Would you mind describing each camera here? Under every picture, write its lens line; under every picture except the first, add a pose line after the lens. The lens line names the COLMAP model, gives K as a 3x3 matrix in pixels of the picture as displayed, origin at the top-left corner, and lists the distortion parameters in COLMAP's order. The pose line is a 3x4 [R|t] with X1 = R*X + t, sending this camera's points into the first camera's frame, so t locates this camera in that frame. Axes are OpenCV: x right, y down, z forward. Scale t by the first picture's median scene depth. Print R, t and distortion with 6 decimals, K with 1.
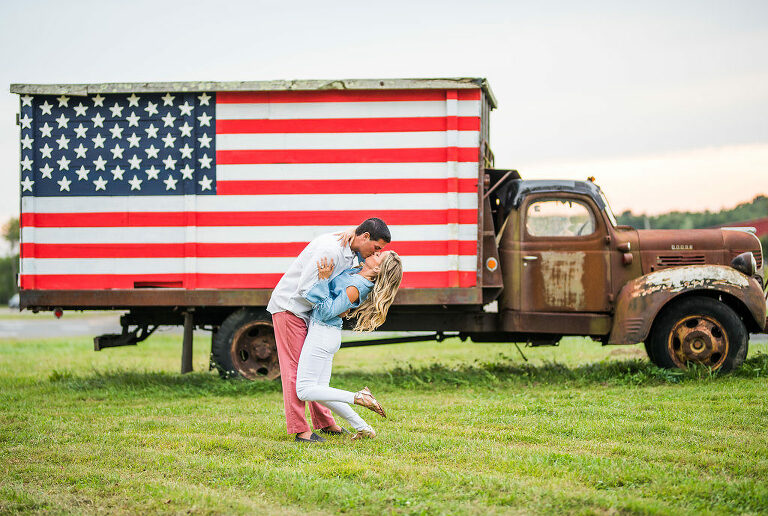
lens RADIAL K [[2142.1, 0, 384.0], [0, 2142.1, 258.0], [0, 0, 1]] dist [0.058049, -0.740377]
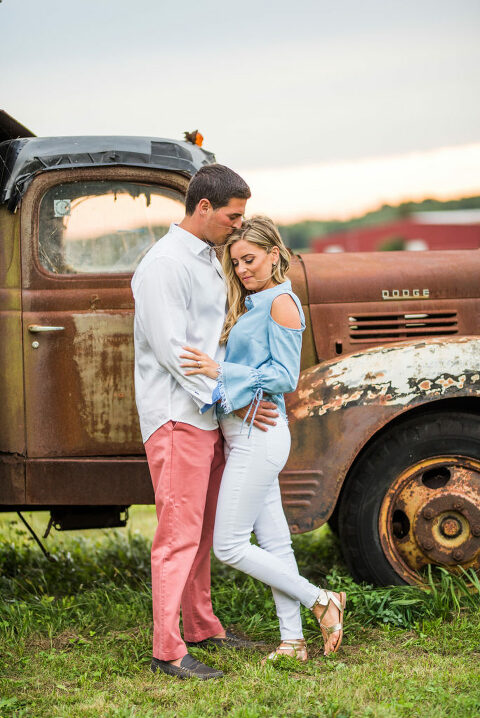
lens RADIAL K [[2002.6, 0, 240.0], [0, 2002.6, 359.0], [0, 0, 1]] dist [0.058049, -0.740377]
pose [[0.994104, -0.022761, 0.106012, 0.064251], [0.017692, 0.998666, 0.048515, -0.012214], [-0.106975, -0.046353, 0.993181, 0.613611]]
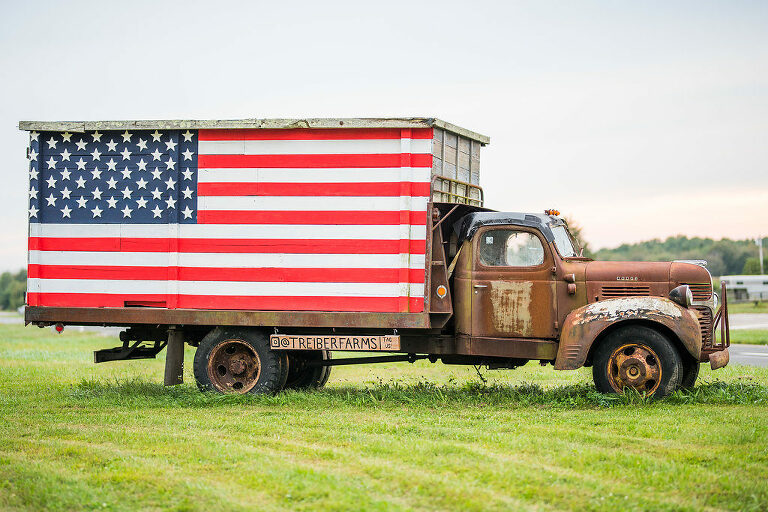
lens RADIAL K [[2142.1, 0, 384.0], [0, 2142.1, 256.0], [0, 0, 1]] dist [0.058049, -0.740377]
pose [[0.983063, 0.016245, -0.182548, 0.216261], [-0.017785, 0.999819, -0.006806, -0.006991], [0.182405, 0.009937, 0.983173, -0.060652]]
